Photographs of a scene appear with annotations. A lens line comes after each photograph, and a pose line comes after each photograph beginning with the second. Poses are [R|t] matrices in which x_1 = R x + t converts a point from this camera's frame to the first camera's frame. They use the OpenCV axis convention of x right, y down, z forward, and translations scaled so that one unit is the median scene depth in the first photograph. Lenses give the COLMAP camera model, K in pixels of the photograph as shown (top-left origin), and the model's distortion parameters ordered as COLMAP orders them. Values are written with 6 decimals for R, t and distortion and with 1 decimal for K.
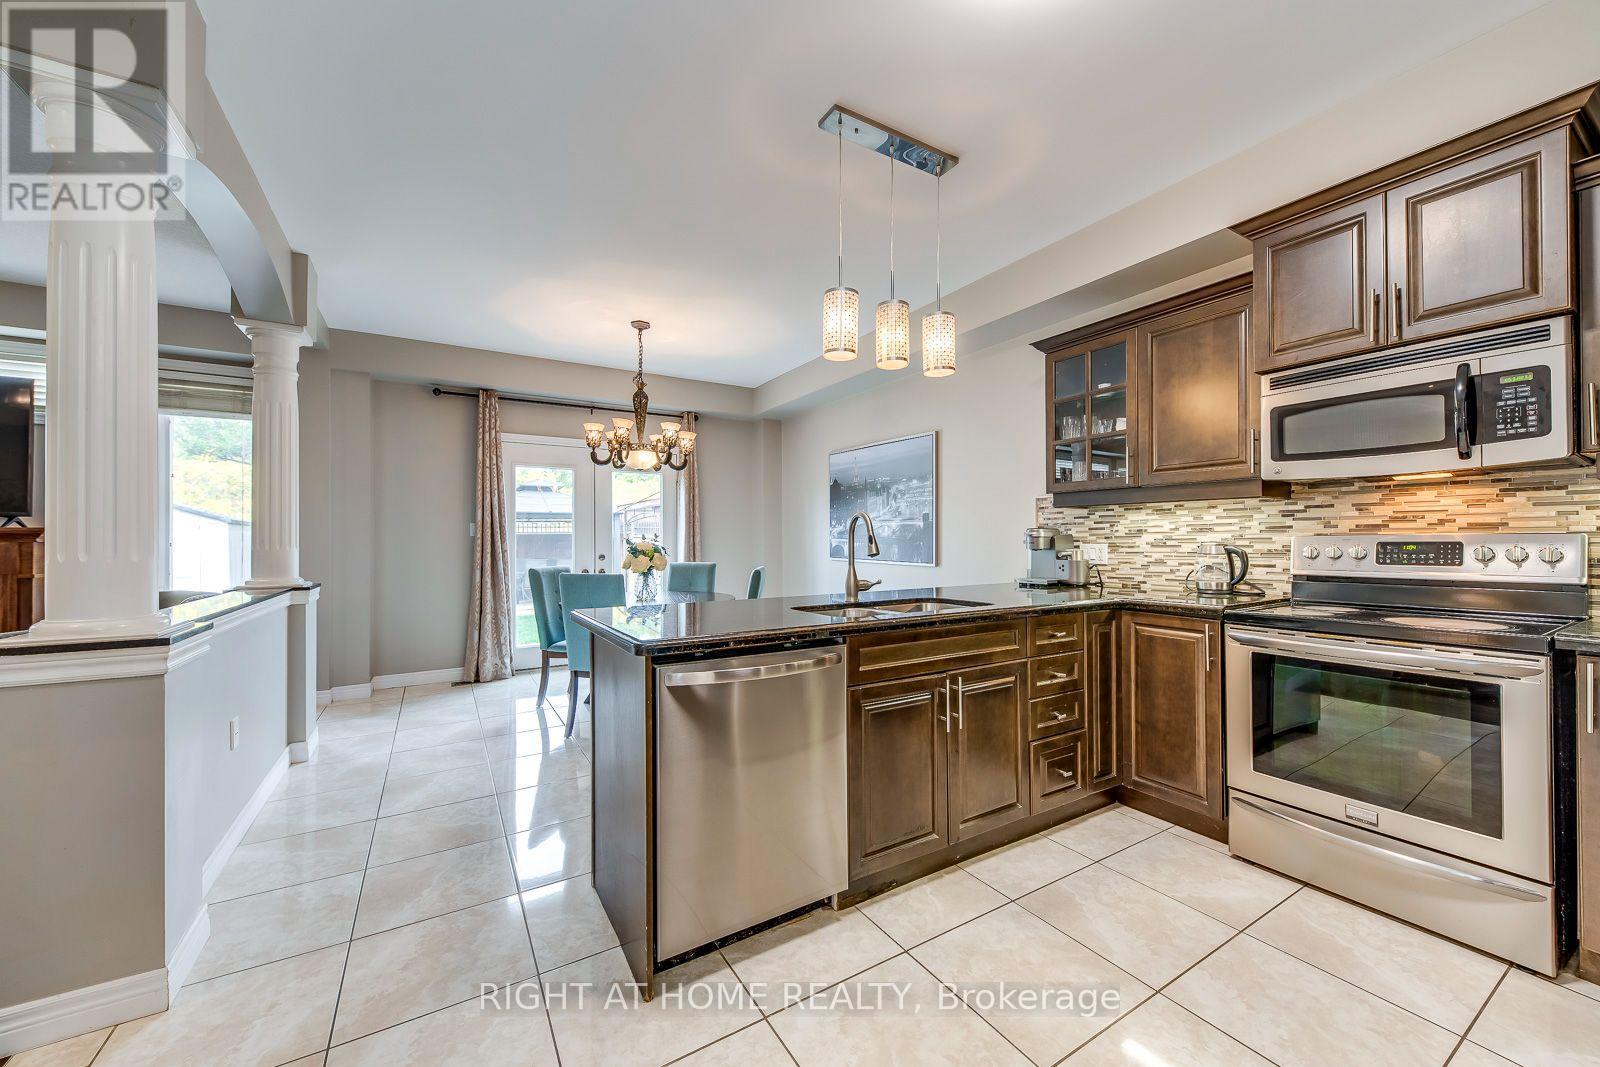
lens RADIAL K [[600.8, 0, 799.6], [0, 600.8, 539.5], [0, 0, 1]] dist [-0.000059, -0.000413]
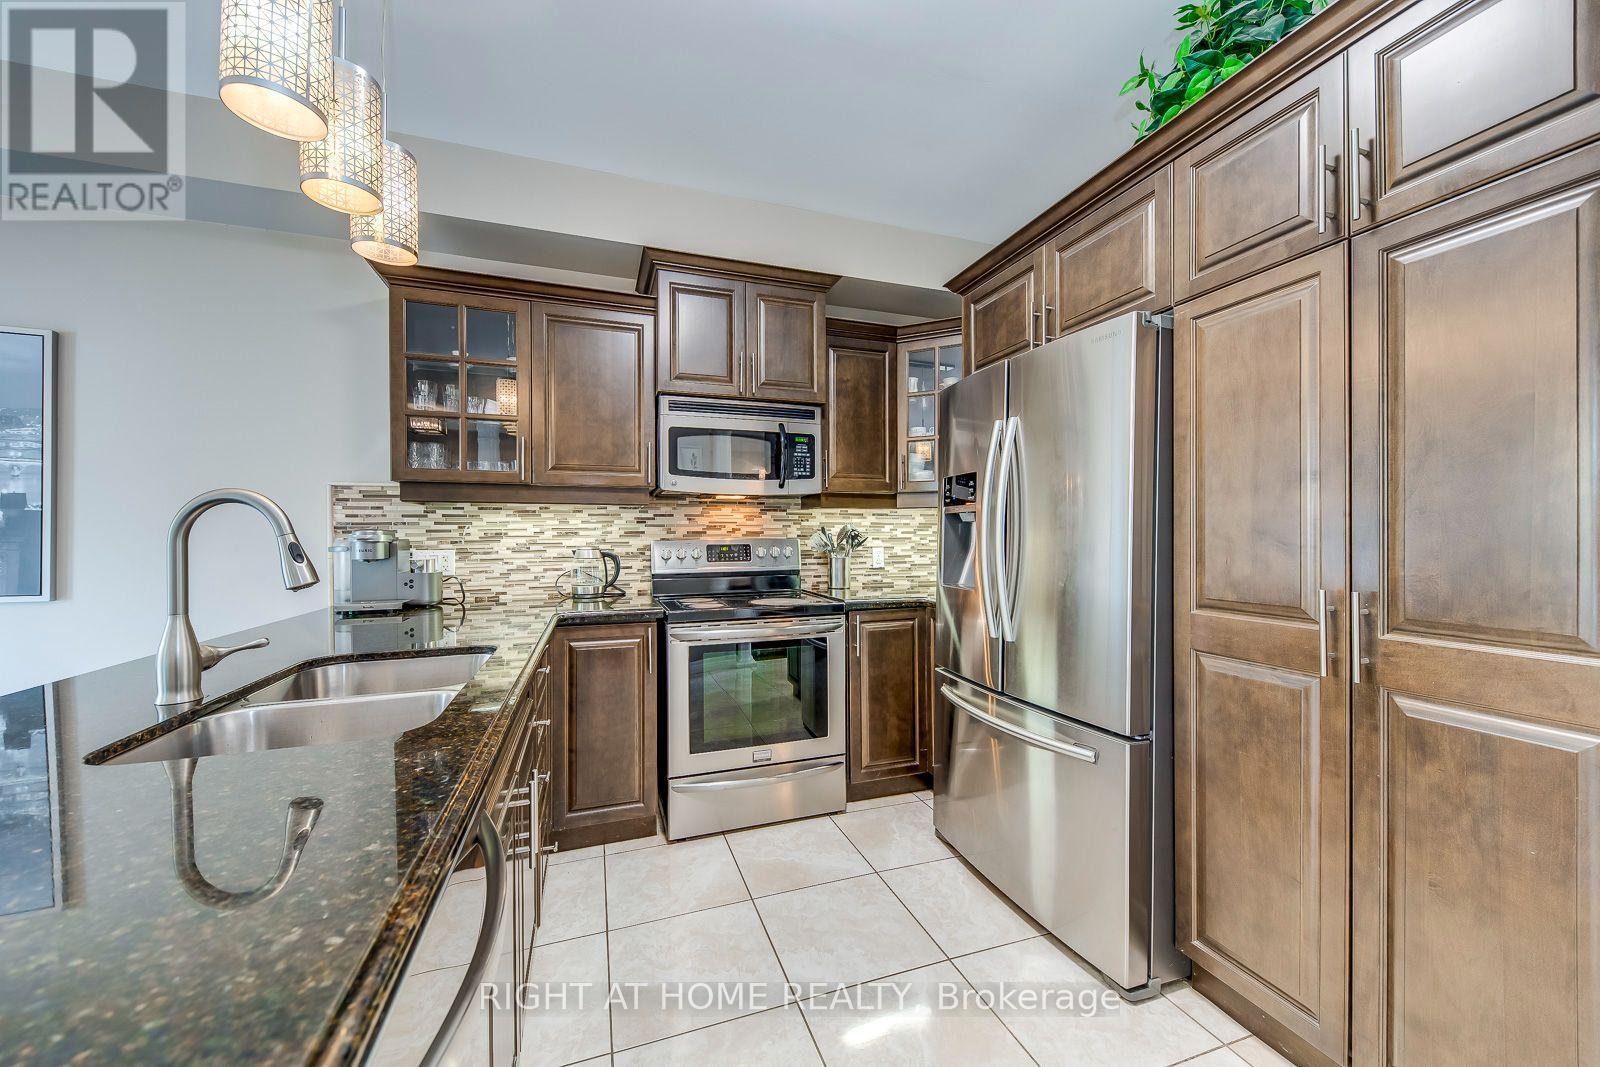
lens RADIAL K [[600.8, 0, 799.6], [0, 600.8, 539.5], [0, 0, 1]] dist [-0.000059, -0.000413]
pose [[0.205670, -0.003110, 0.978617, -0.243608], [0.003319, 0.999991, 0.002480, -0.009531], [-0.978616, 0.002738, 0.205678, 0.501482]]
